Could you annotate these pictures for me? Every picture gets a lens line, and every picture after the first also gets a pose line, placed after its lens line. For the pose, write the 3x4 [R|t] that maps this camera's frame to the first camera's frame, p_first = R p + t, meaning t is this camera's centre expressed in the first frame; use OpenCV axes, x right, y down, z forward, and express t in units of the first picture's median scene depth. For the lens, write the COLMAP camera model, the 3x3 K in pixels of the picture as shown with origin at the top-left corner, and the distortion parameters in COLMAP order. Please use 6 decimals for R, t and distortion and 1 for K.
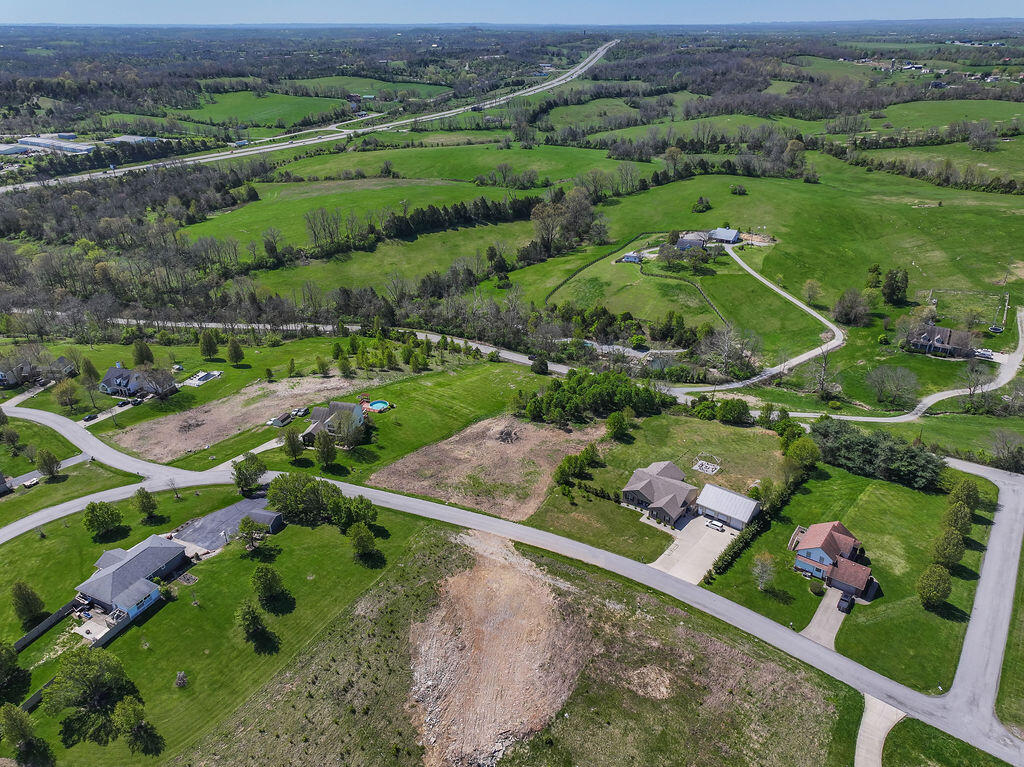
lens RADIAL K [[716.0, 0, 517.2], [0, 716.0, 382.8], [0, 0, 1]] dist [0.002061, 0.010108]
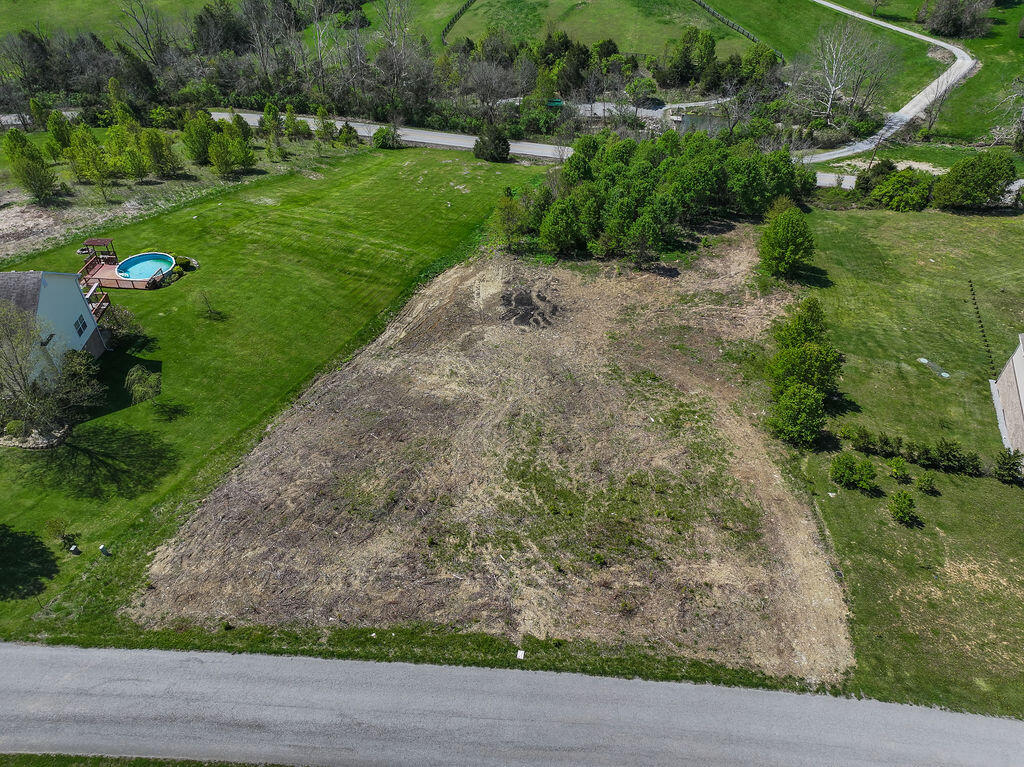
lens RADIAL K [[716.0, 0, 517.2], [0, 716.0, 382.8], [0, 0, 1]] dist [0.002061, 0.010108]
pose [[0.961812, -0.160370, 0.221810, -0.105628], [0.105509, 0.964978, 0.240177, 0.021068], [-0.252559, -0.207602, 0.945048, 0.614354]]
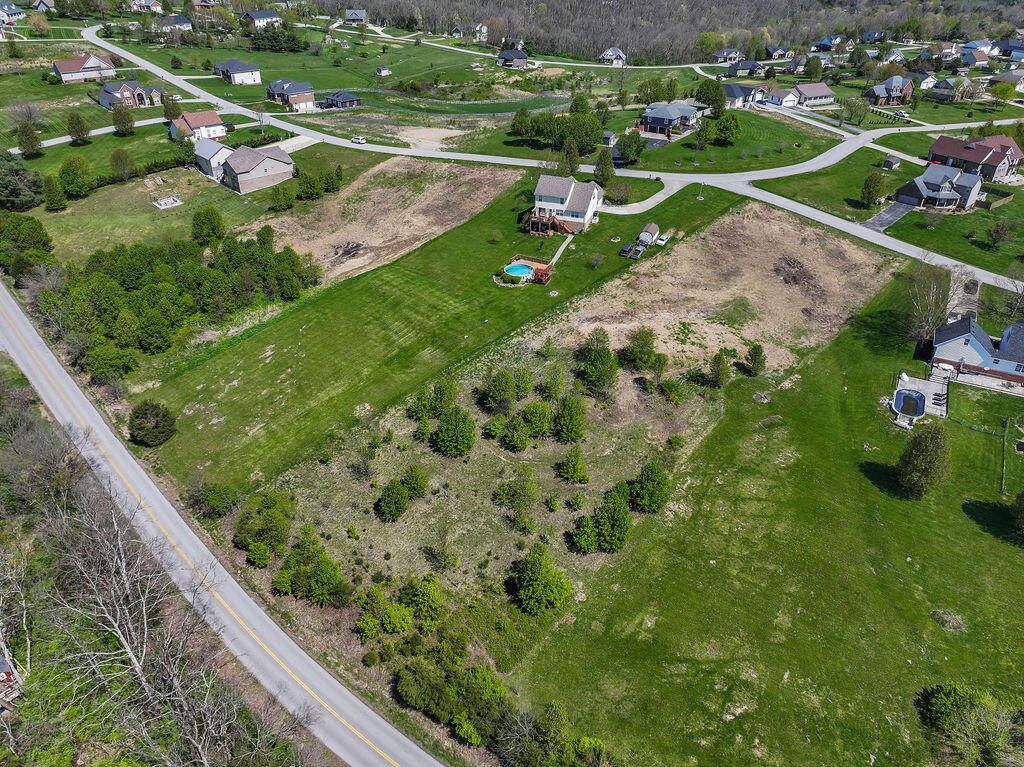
lens RADIAL K [[716.0, 0, 517.2], [0, 716.0, 382.8], [0, 0, 1]] dist [0.002061, 0.010108]
pose [[-0.988995, -0.080639, 0.124043, -0.281770], [0.064703, 0.518245, 0.852781, -0.464343], [-0.133053, 0.851422, -0.507324, 1.426653]]
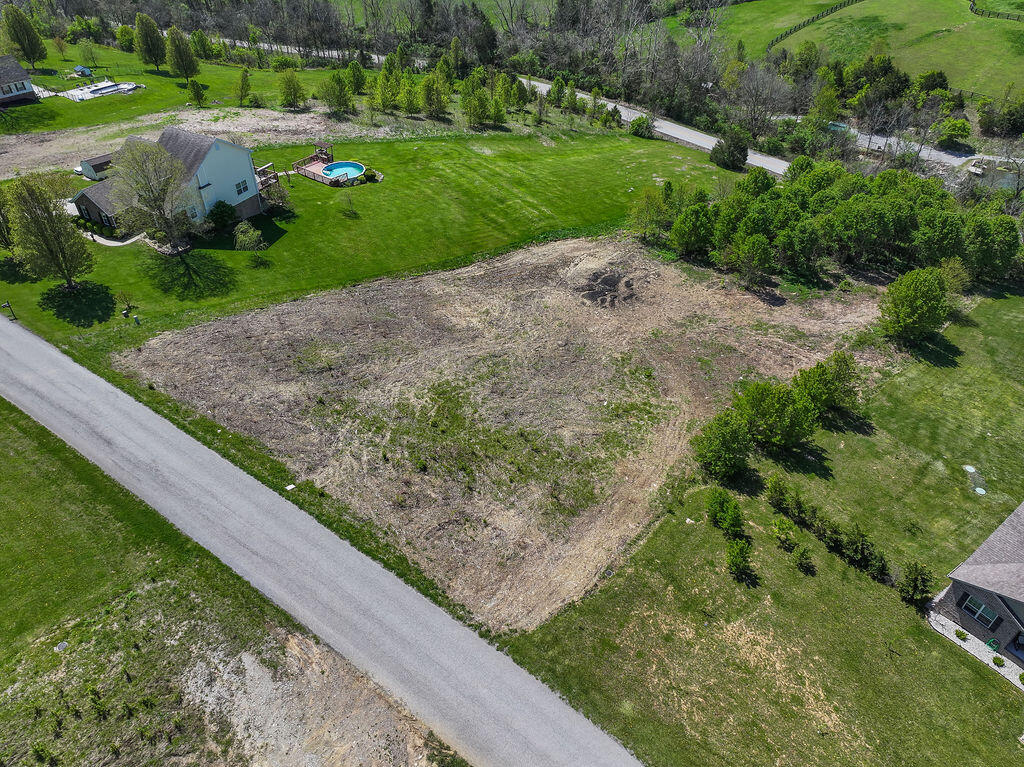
lens RADIAL K [[716.0, 0, 517.2], [0, 716.0, 382.8], [0, 0, 1]] dist [0.002061, 0.010108]
pose [[0.958440, 0.191799, -0.211200, 0.031573], [-0.139068, 0.960474, 0.241144, 0.035907], [0.249103, -0.201751, 0.947230, 0.584046]]
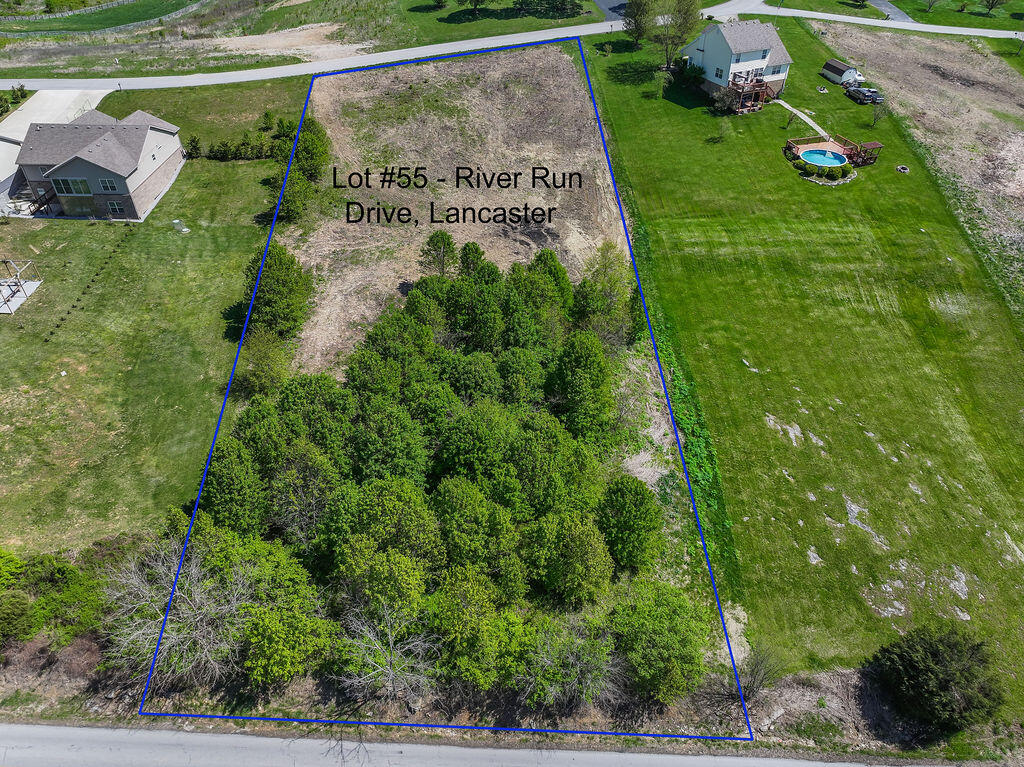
lens RADIAL K [[716.0, 0, 517.2], [0, 716.0, 382.8], [0, 0, 1]] dist [0.002061, 0.010108]
pose [[-0.796515, 0.382715, -0.468074, 0.213801], [-0.268697, 0.469453, 0.841080, -0.223949], [0.541633, 0.795702, -0.271092, 1.141611]]
